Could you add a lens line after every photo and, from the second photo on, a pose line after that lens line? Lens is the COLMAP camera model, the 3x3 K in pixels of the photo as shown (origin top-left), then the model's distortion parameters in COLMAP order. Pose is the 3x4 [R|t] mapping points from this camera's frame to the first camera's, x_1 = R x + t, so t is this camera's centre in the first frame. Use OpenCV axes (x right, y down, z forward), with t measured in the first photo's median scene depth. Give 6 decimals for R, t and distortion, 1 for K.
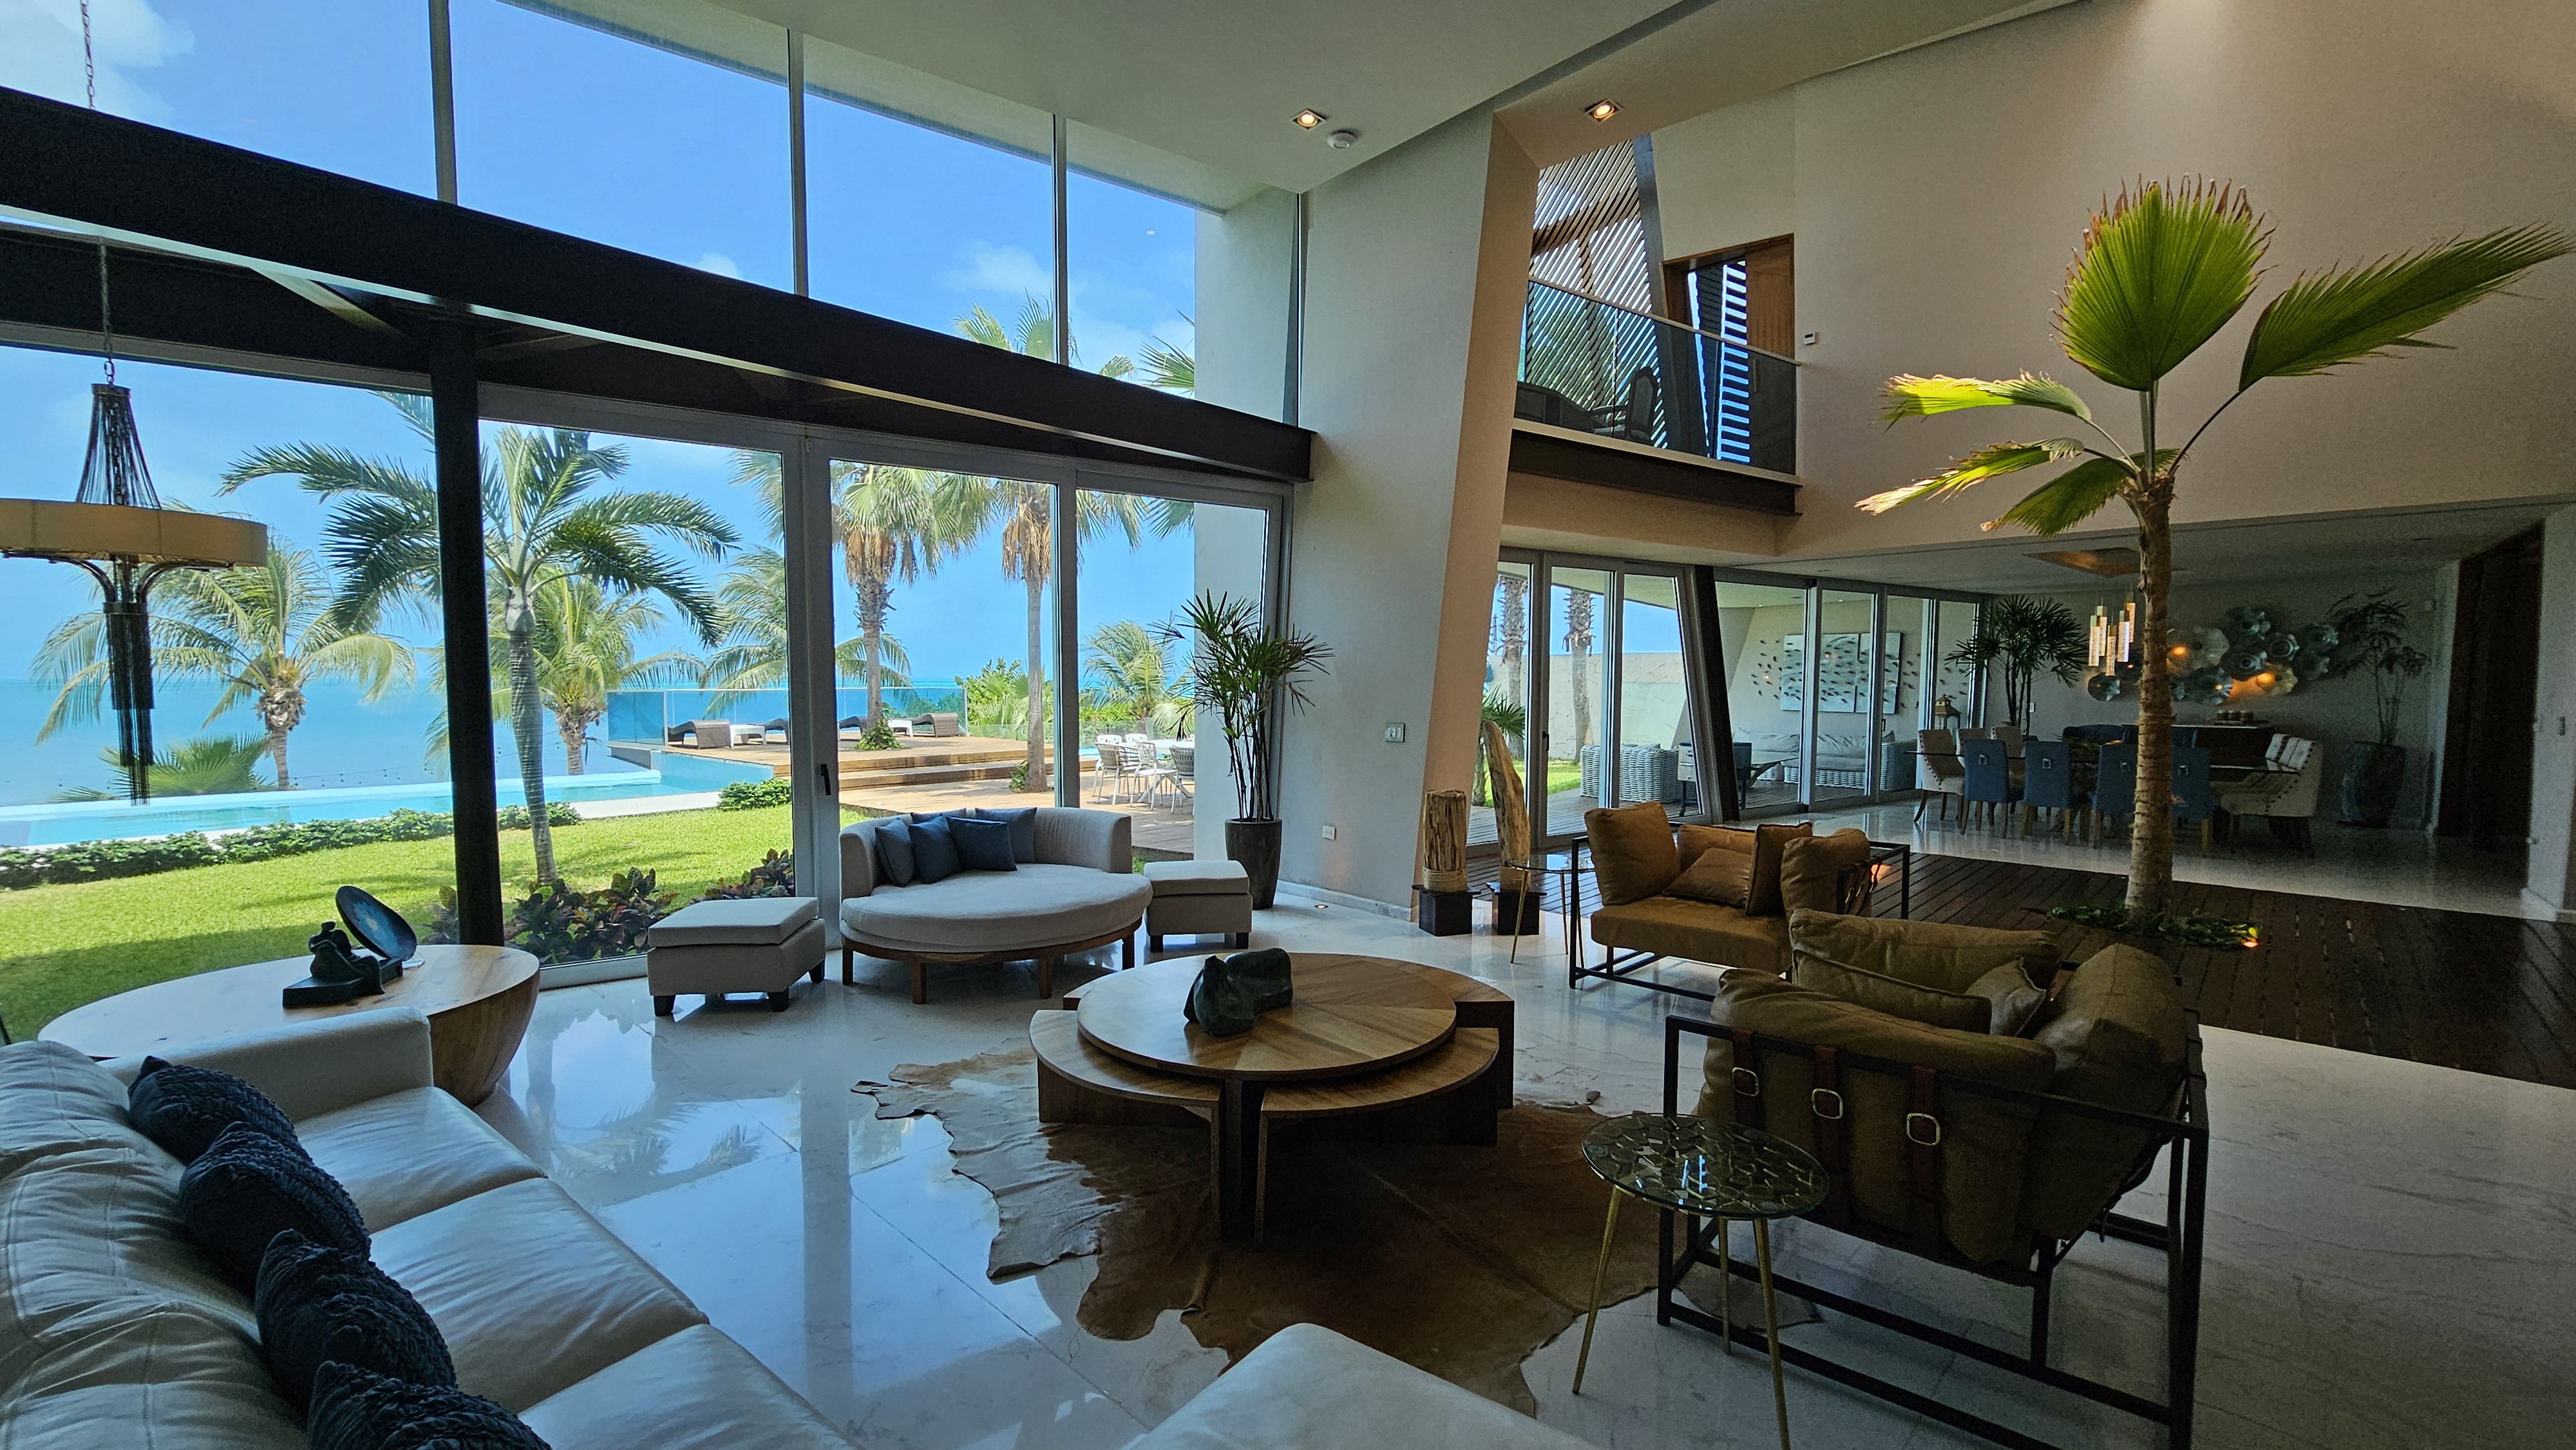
lens RADIAL K [[1054.1, 0, 1284.1], [0, 1054.1, 747.5], [0, 0, 1]] dist [-0.012776, 0.007299]
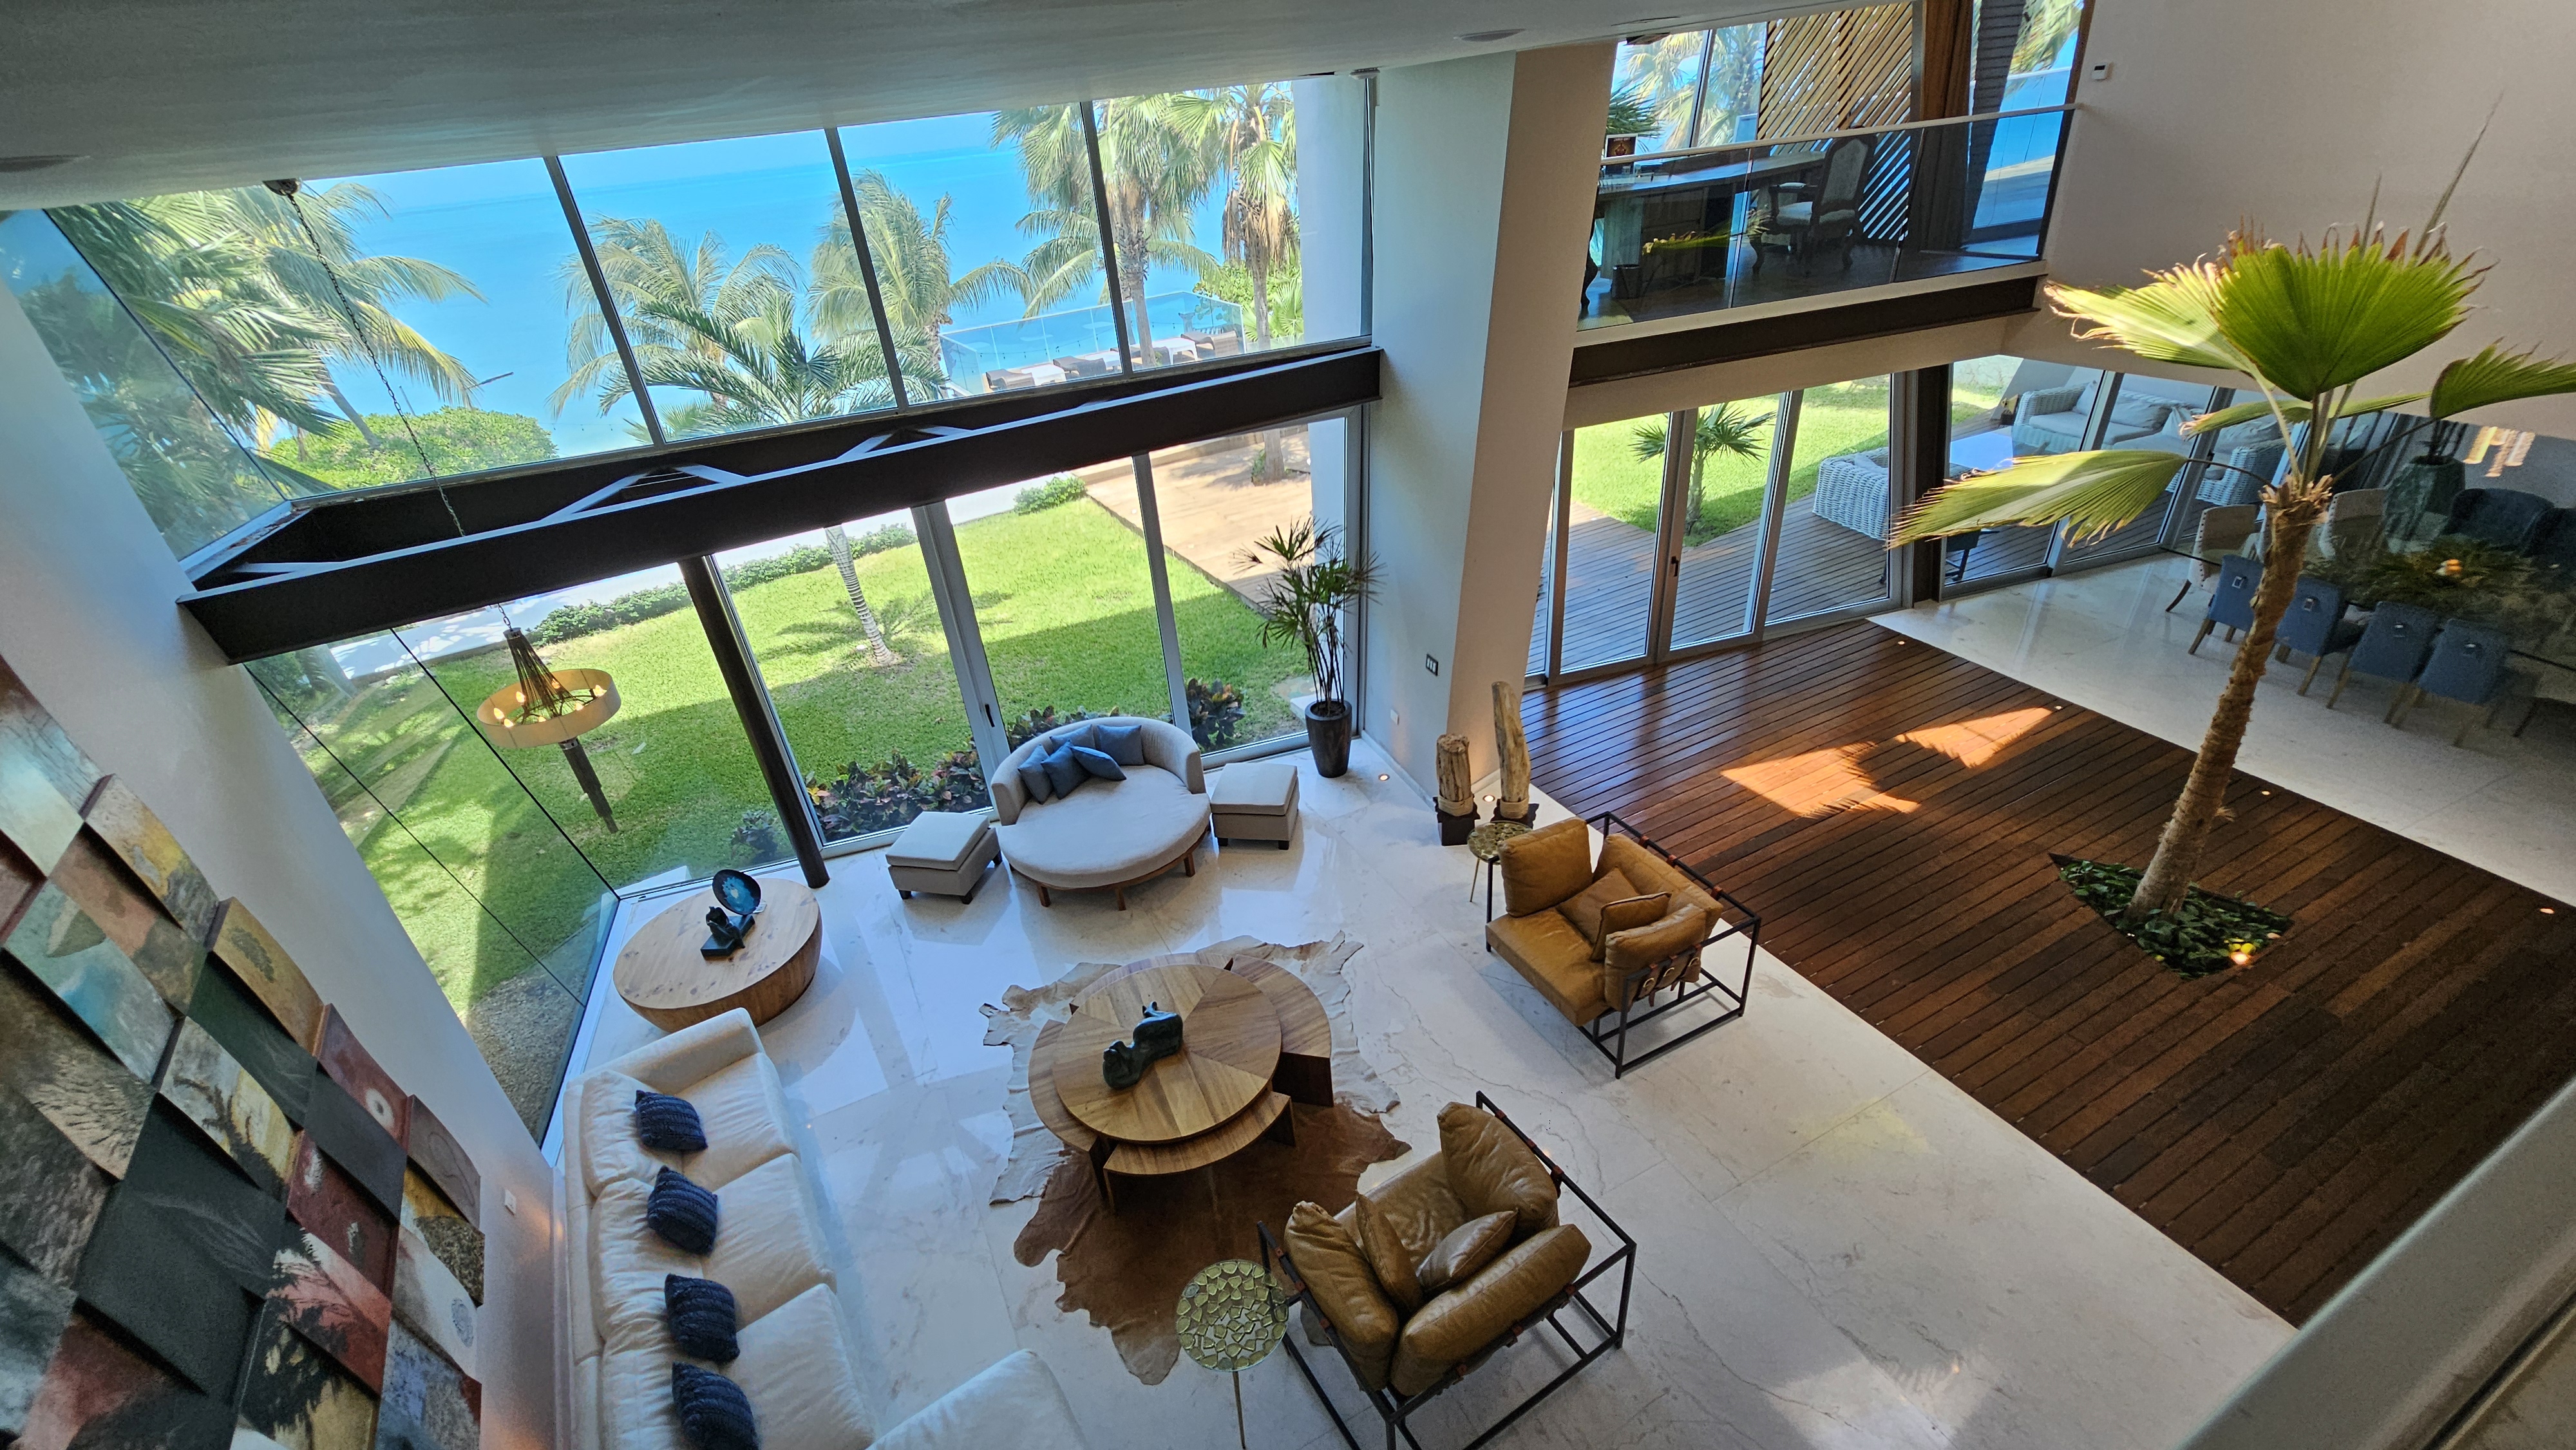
lens RADIAL K [[1054.1, 0, 1284.1], [0, 1054.1, 747.5], [0, 0, 1]] dist [-0.012776, 0.007299]
pose [[0.941863, 0.099641, -0.320883, 0.341915], [0.062893, 0.885855, 0.459681, -0.489921], [0.330059, -0.453137, 0.828087, -0.043602]]
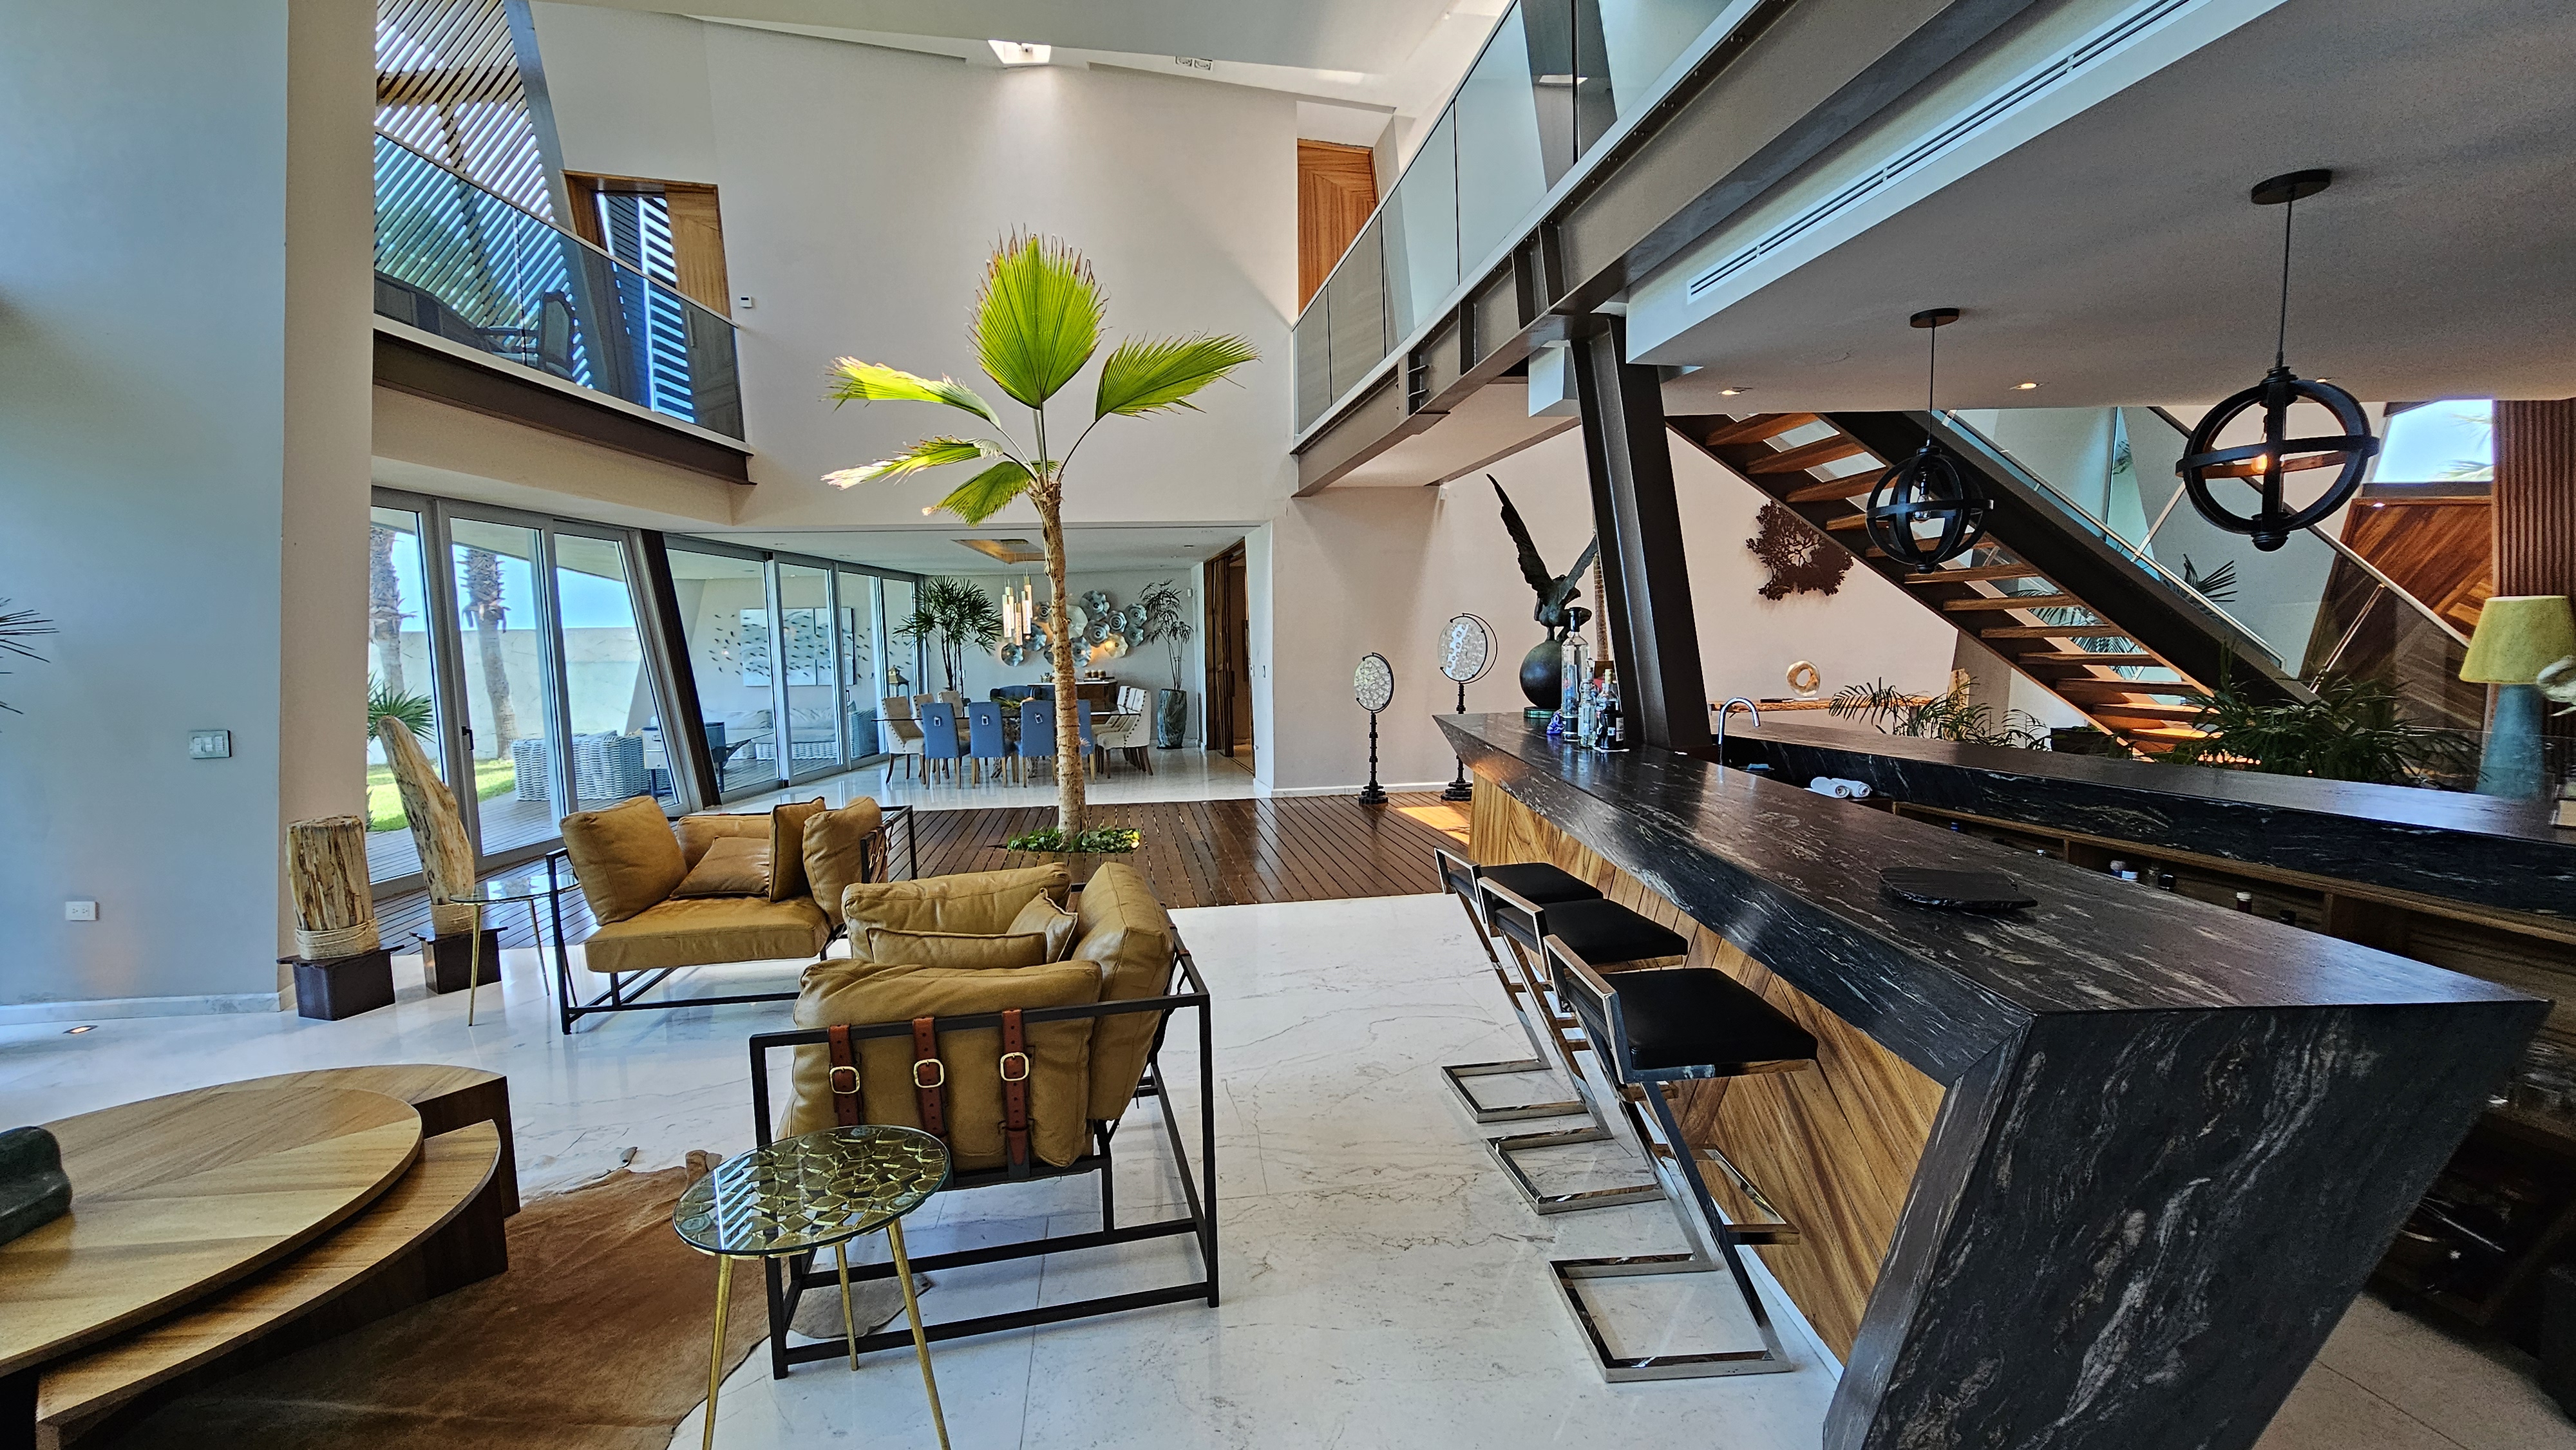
lens RADIAL K [[1054.1, 0, 1284.1], [0, 1054.1, 747.5], [0, 0, 1]] dist [-0.012776, 0.007299]
pose [[0.601820, -0.093175, 0.793178, -0.012200], [0.075053, 0.995374, 0.059981, -0.000606], [-0.795097, 0.023433, 0.606029, 0.037677]]
